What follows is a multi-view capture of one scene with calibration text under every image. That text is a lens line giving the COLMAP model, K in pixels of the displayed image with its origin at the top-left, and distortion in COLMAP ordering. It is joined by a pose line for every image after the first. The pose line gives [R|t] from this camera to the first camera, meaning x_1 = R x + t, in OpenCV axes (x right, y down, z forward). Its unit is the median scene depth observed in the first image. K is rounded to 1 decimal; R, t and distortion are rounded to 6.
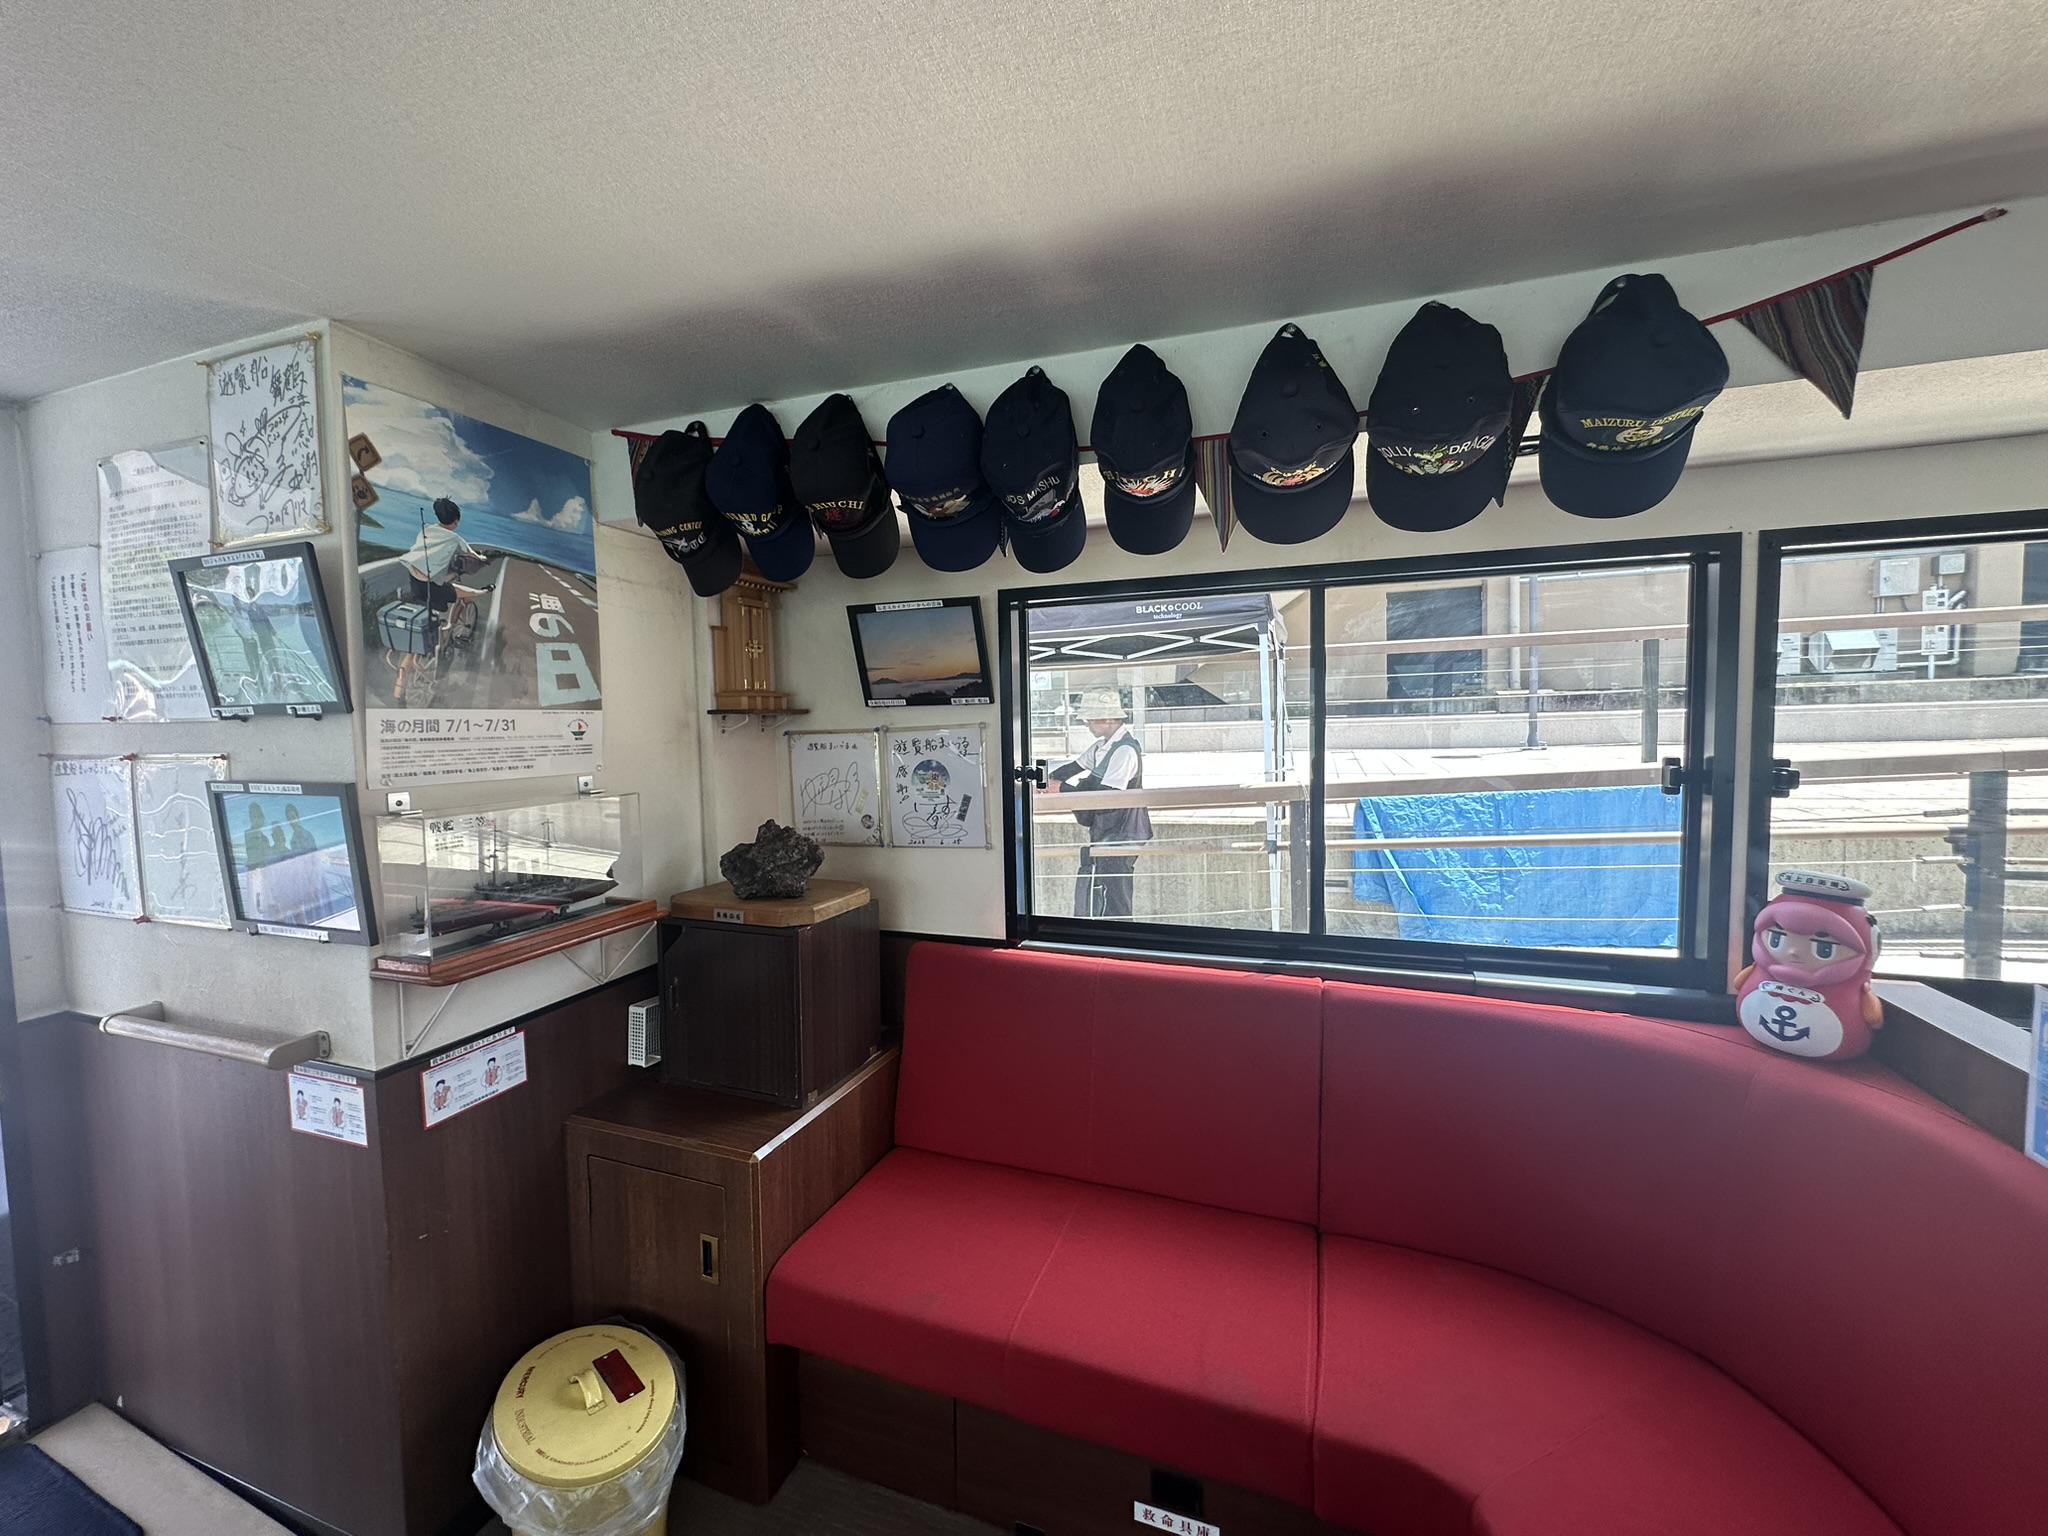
lens RADIAL K [[819.1, 0, 1021.0], [0, 819.1, 769.3], [0, 0, 1]] dist [0.000076, 0.000030]
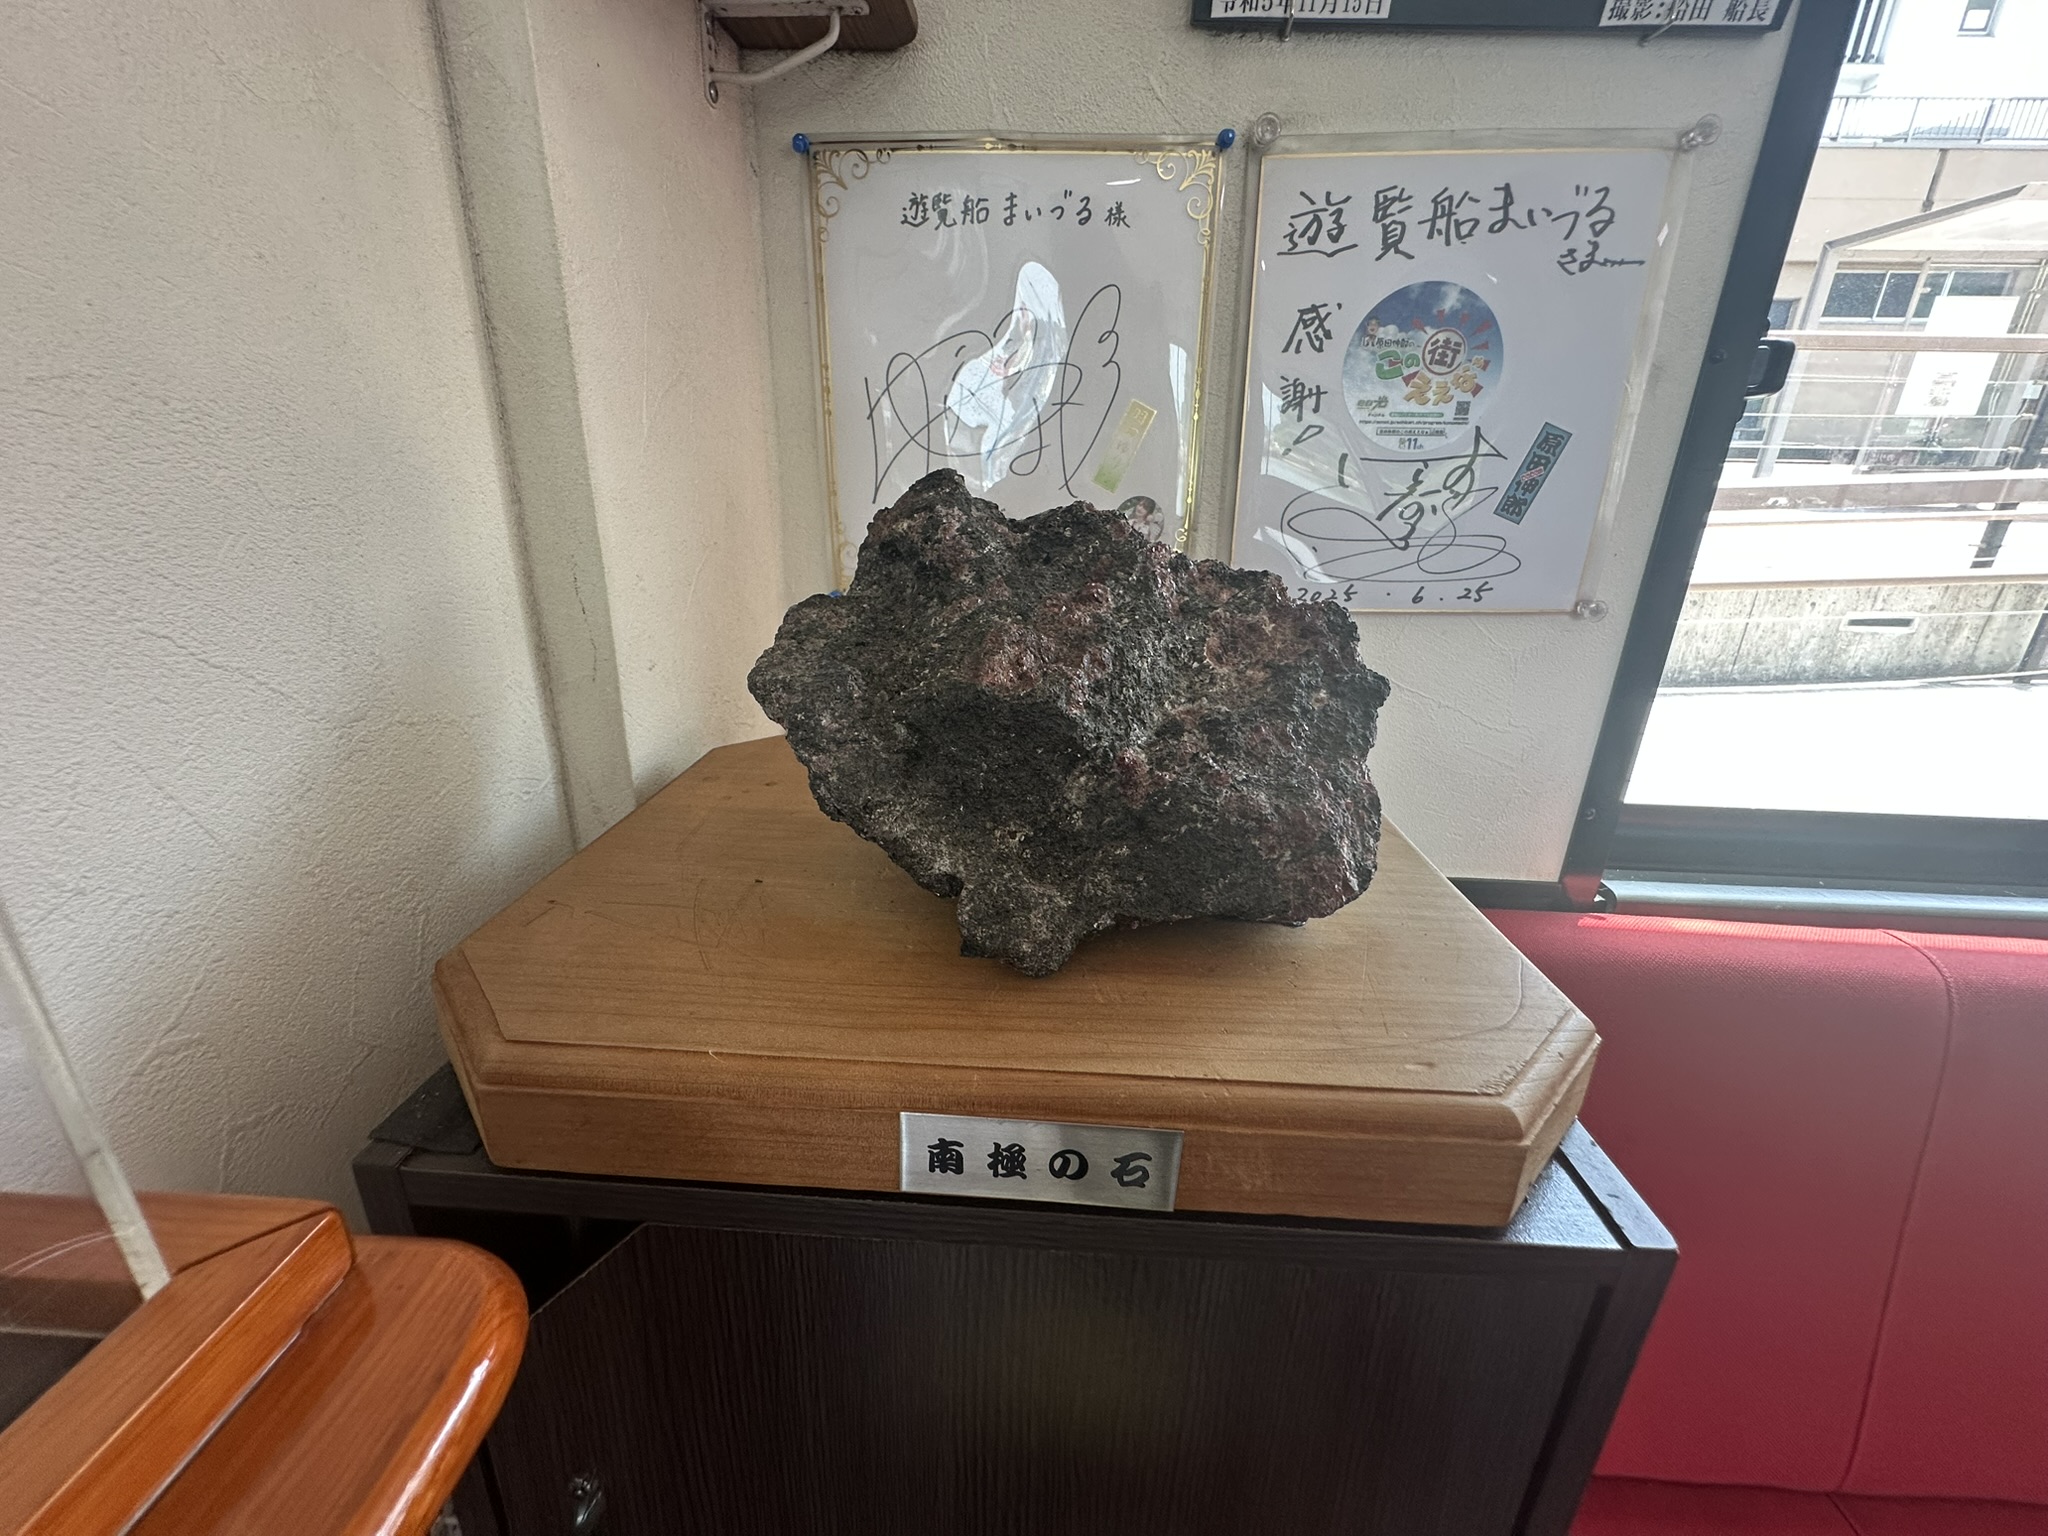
lens RADIAL K [[819.1, 0, 1024.4], [0, 819.1, 766.8], [0, 0, 1]] dist [0.000076, 0.000030]
pose [[0.951497, -0.057718, 0.302194, -0.328687], [-0.028995, 0.961050, 0.274850, 0.070982], [-0.306287, -0.270281, 0.912763, 0.751090]]
